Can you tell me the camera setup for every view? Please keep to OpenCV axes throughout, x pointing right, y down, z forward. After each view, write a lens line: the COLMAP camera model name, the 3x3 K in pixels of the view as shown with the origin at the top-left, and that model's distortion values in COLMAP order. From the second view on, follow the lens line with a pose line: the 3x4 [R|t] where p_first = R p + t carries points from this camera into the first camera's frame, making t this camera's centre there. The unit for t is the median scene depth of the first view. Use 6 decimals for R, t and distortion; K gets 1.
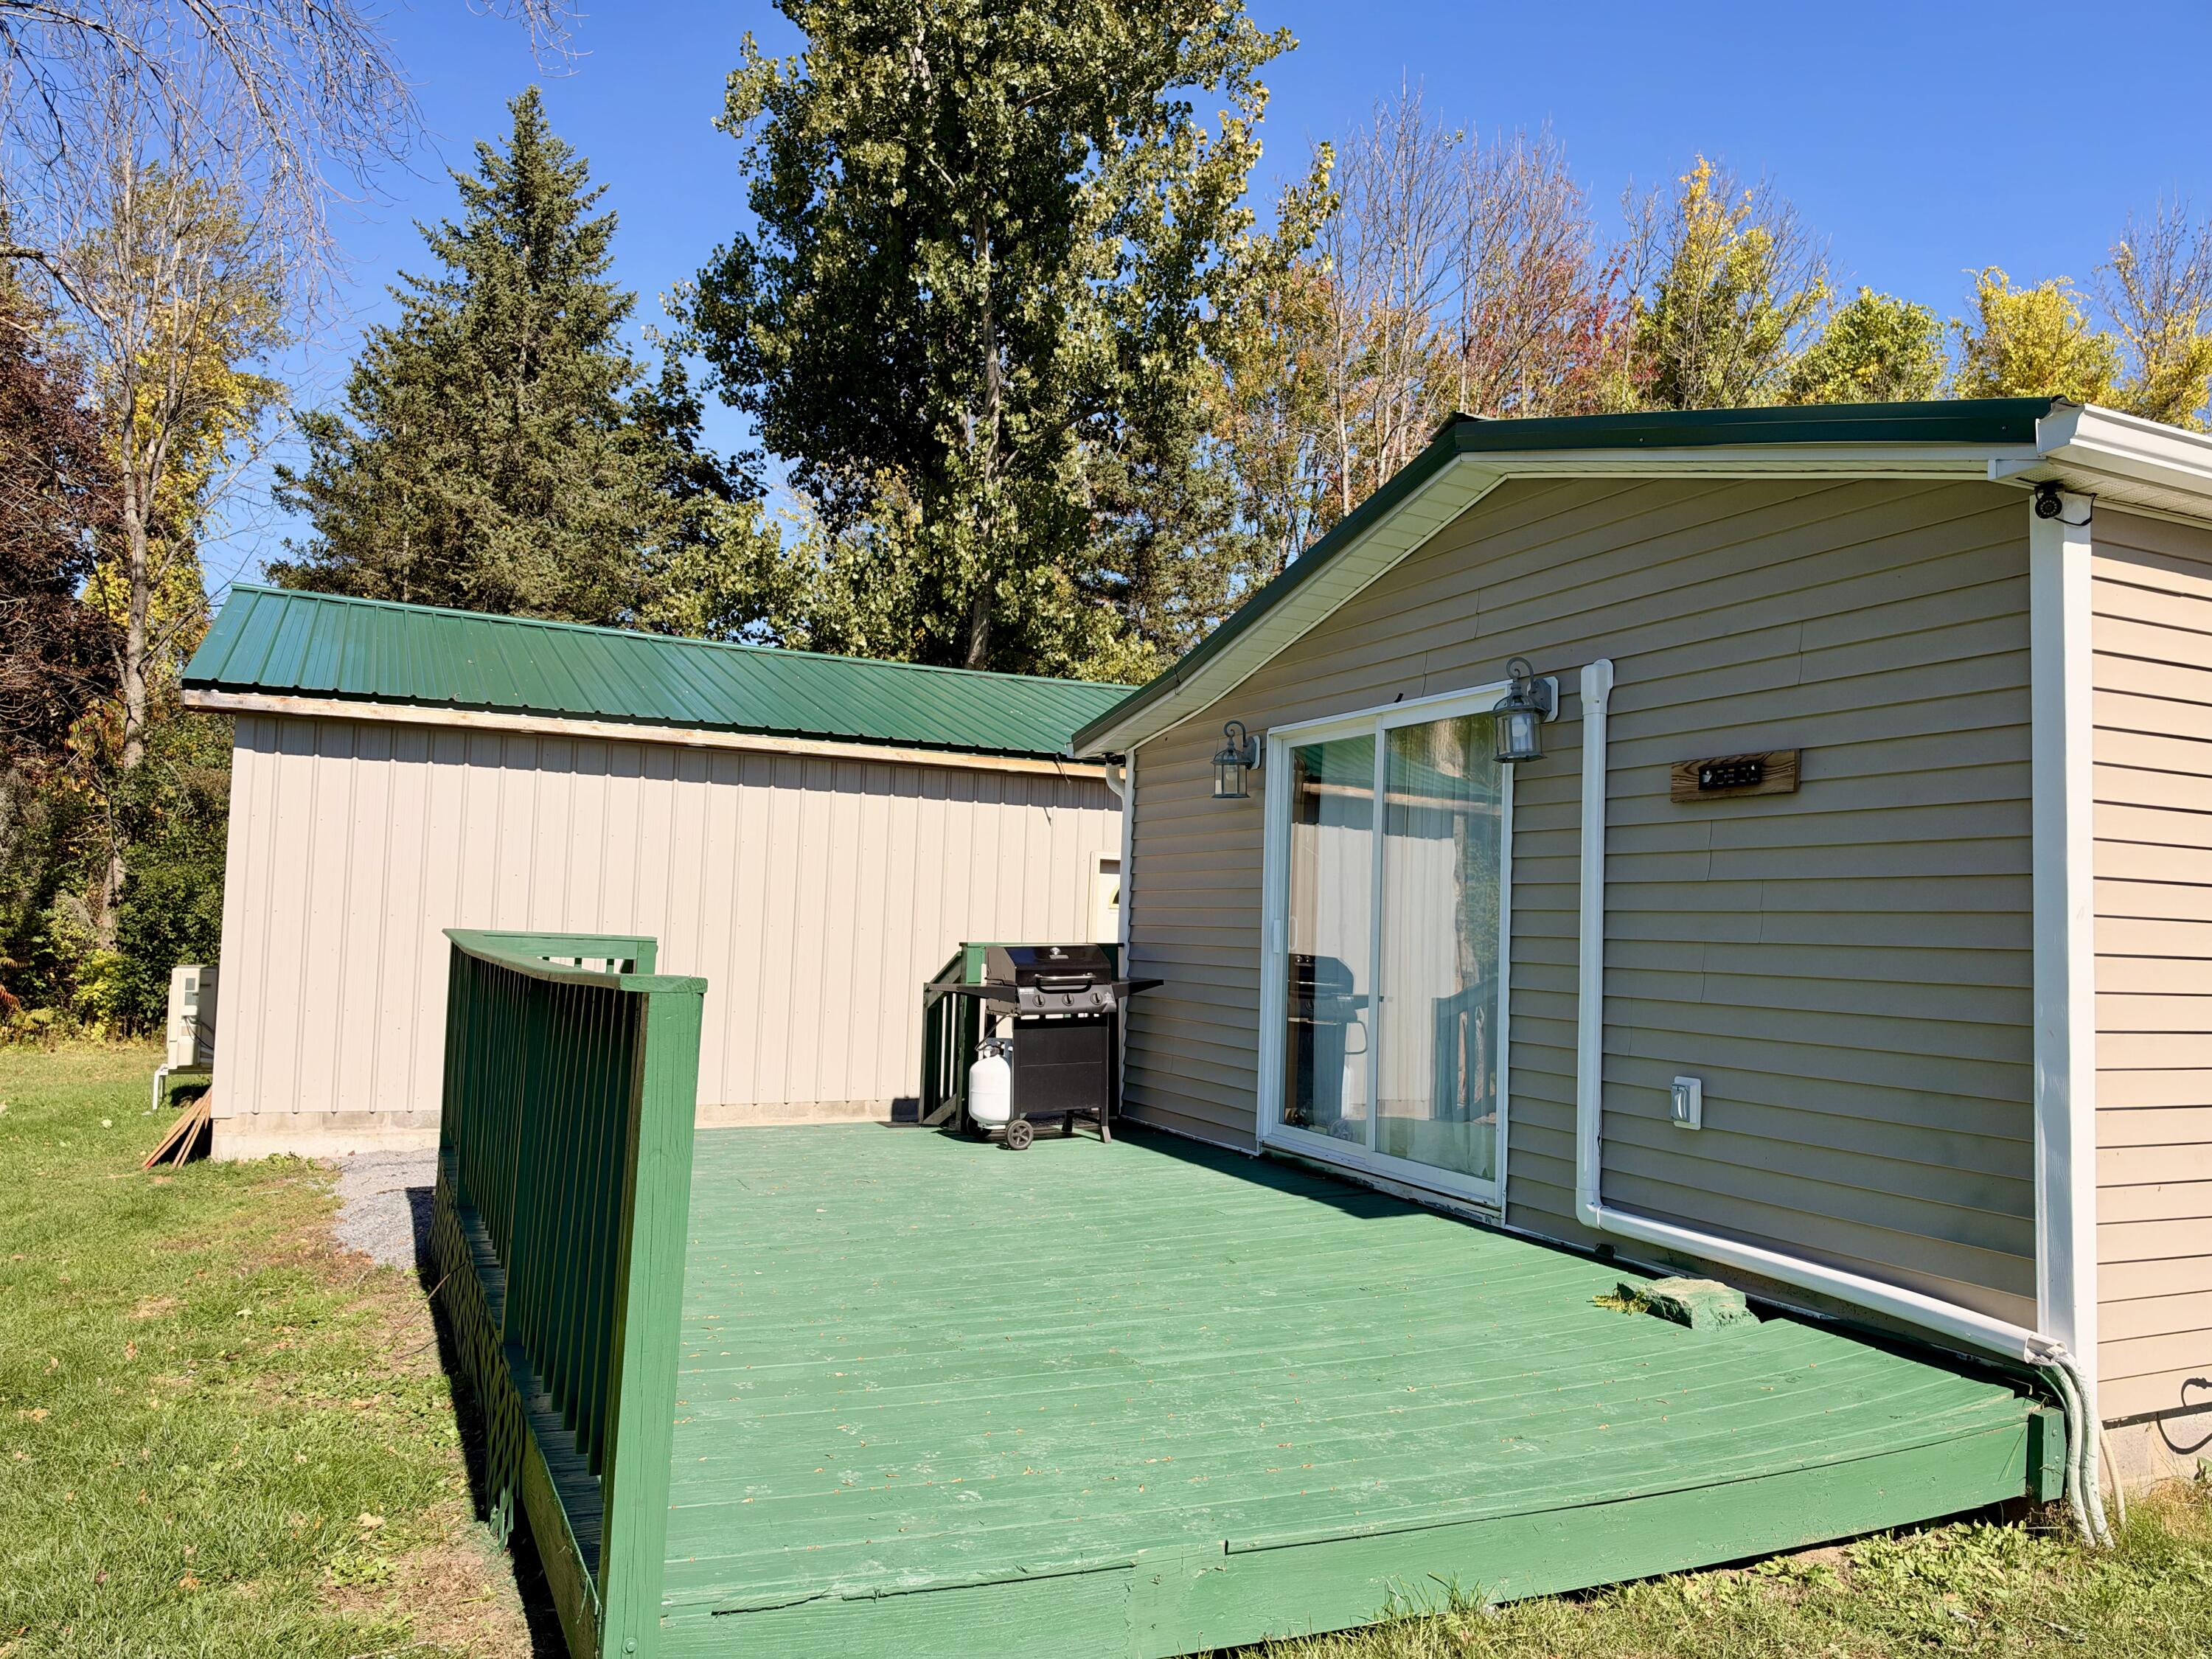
lens RADIAL K [[1549.3, 0, 1138.7], [0, 1549.3, 854.8], [0, 0, 1]] dist [0.089417, -0.134395]
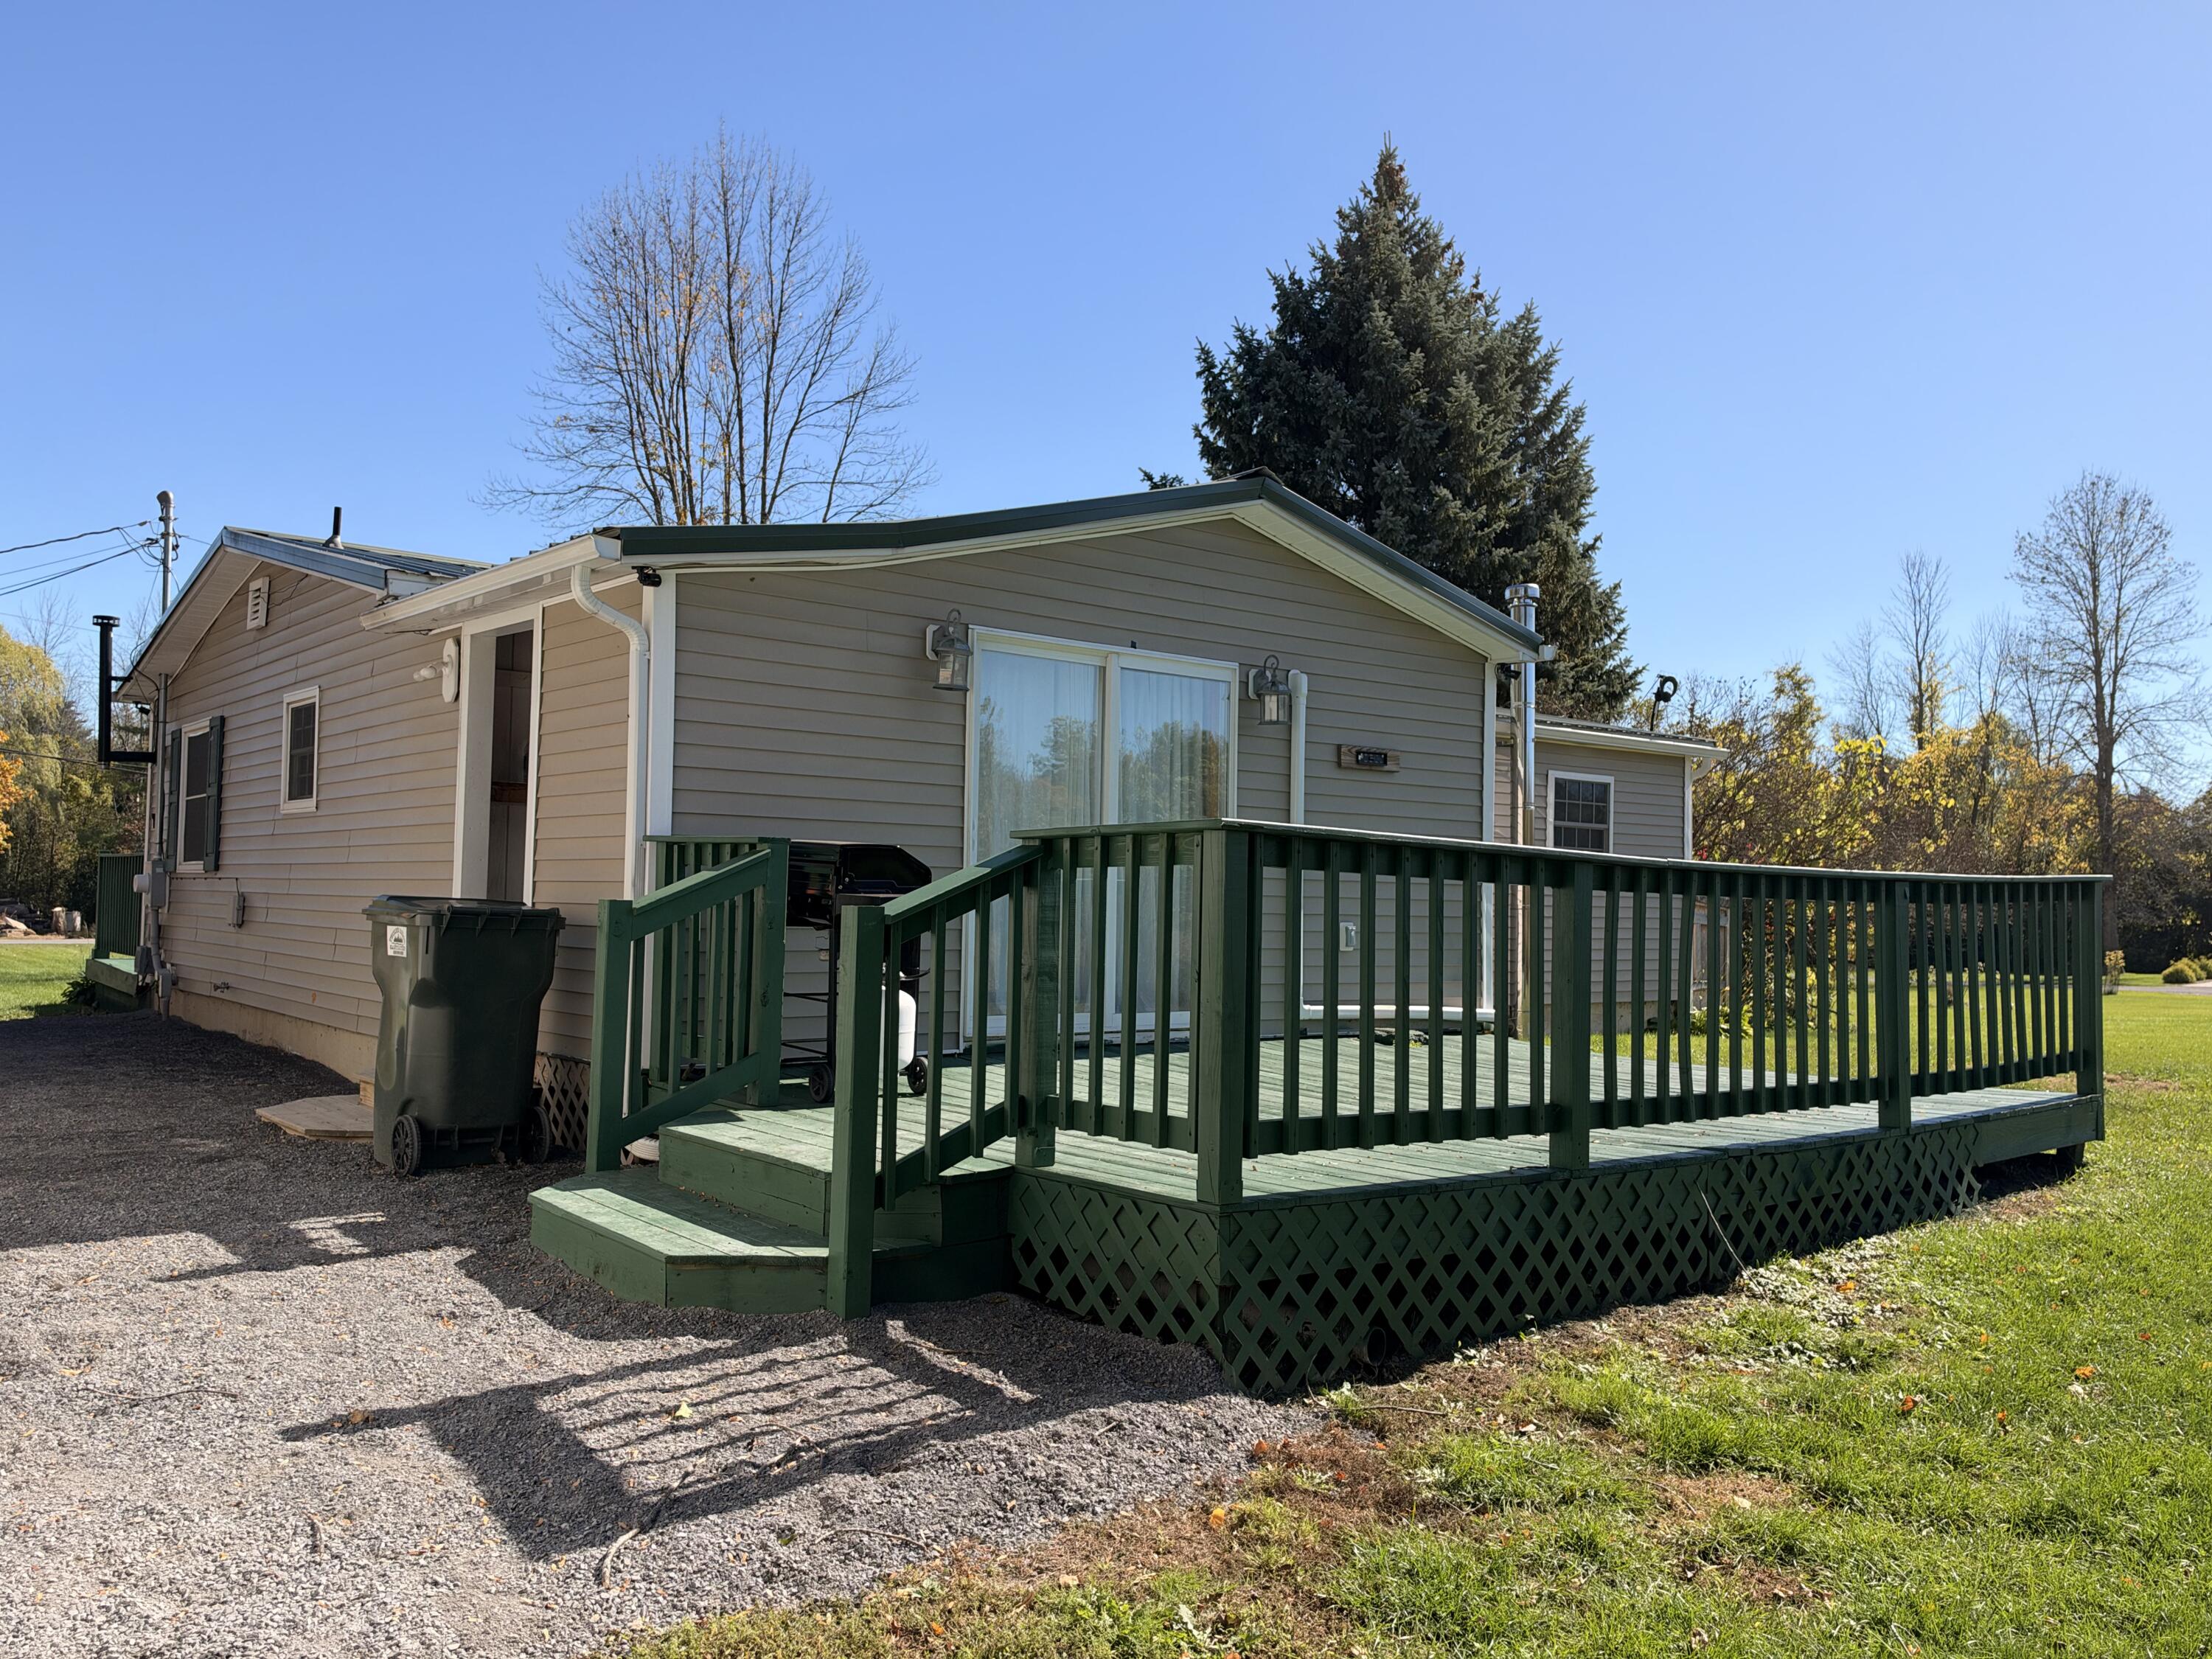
lens RADIAL K [[1785.2, 0, 1106.0], [0, 1785.2, 829.5], [0, 0, 1]] dist [-0.000501, -0.000382]
pose [[-0.190389, 0.007901, 0.981677, -0.443583], [-0.071305, 0.997215, -0.021856, 0.027376], [-0.979116, -0.074159, -0.189295, 0.477286]]
